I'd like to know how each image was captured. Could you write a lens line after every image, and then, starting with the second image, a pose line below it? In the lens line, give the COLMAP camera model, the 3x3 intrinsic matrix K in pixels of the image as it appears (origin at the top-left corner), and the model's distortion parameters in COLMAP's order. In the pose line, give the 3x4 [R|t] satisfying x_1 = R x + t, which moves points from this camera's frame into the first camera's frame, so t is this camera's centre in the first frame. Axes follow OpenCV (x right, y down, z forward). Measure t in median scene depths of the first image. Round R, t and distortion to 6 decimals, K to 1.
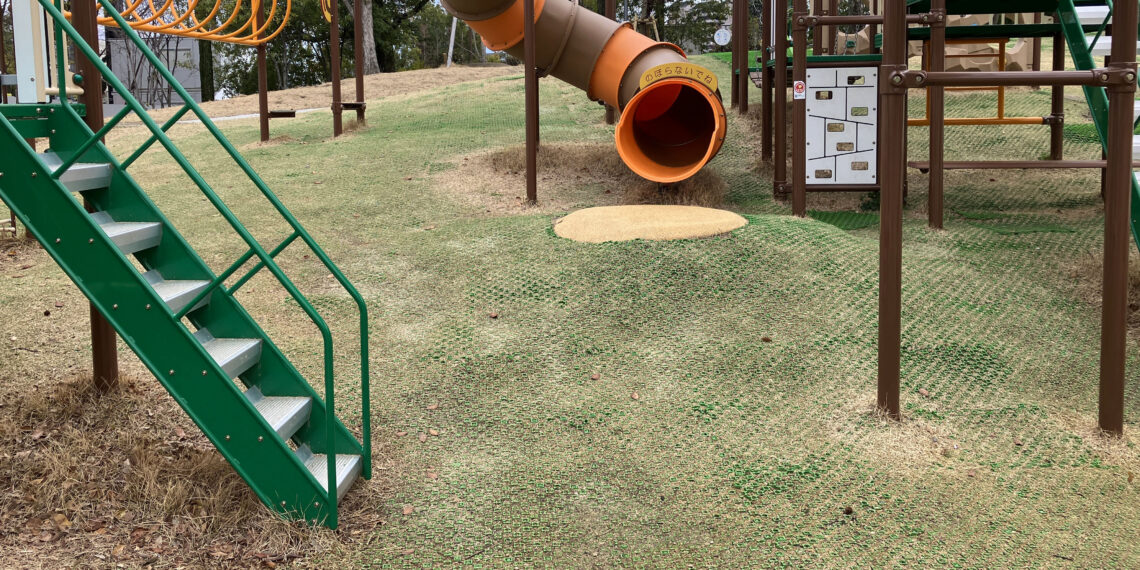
lens RADIAL K [[1391.0, 0, 570.0], [0, 1391.0, 285.0], [0, 0, 1]] dist [-0.002547, -0.022877]
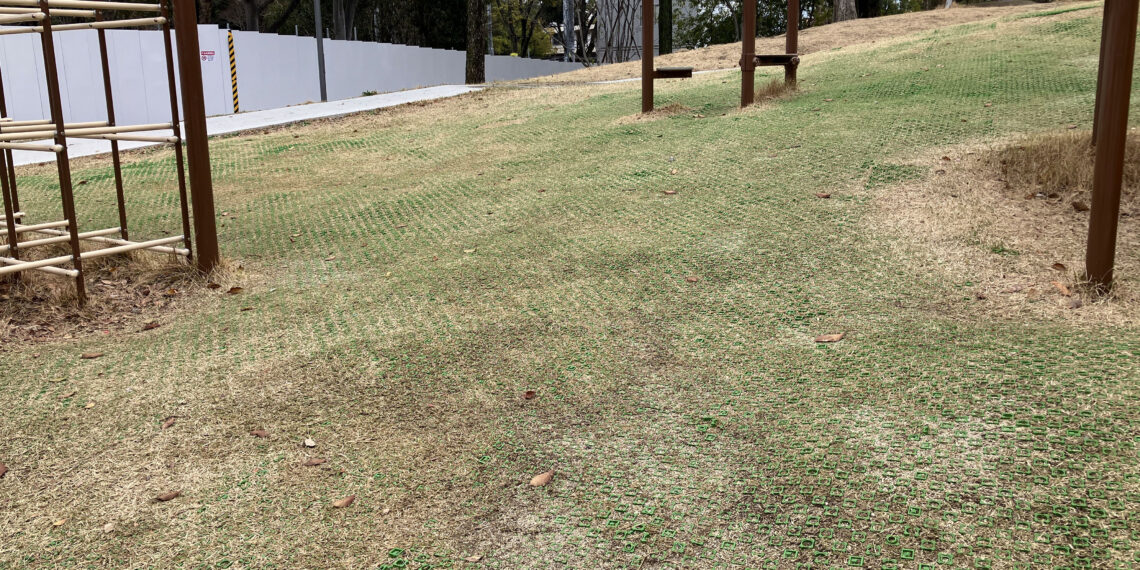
lens RADIAL K [[972.0, 0, 569.8], [0, 972.0, 259.4], [0, 0, 1]] dist [0.046232, -0.006648]
pose [[0.894809, 0.083362, -0.438596, -0.032809], [-0.052970, 0.995297, 0.081104, -0.067677], [0.443295, -0.049341, 0.895017, 0.544382]]
